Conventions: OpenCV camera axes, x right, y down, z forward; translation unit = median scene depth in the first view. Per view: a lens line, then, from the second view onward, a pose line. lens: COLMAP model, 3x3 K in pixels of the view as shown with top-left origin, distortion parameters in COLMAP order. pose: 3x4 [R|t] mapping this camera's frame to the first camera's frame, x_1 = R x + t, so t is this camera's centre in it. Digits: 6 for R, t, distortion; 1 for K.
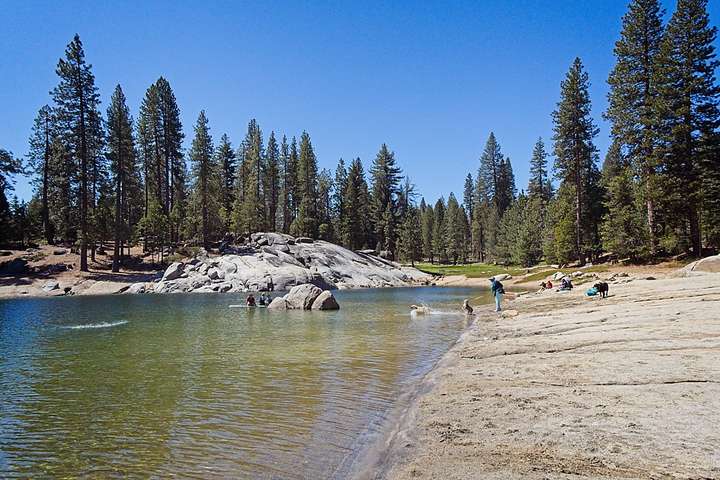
lens RADIAL K [[520.9, 0, 360.0], [0, 520.9, 240.0], [0, 0, 1]] dist [0.092126, 0.417931]
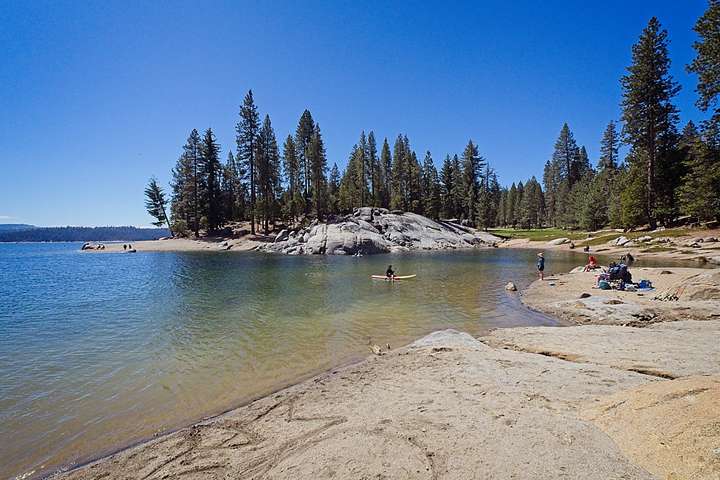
lens RADIAL K [[305.3, 0, 358.7], [0, 305.3, 239.3], [0, 0, 1]] dist [-0.020229, 0.024962]
pose [[0.932894, 0.004408, -0.360123, 0.103415], [0.023834, 0.996977, 0.073945, 0.010047], [0.359361, -0.077566, 0.929969, 0.254863]]
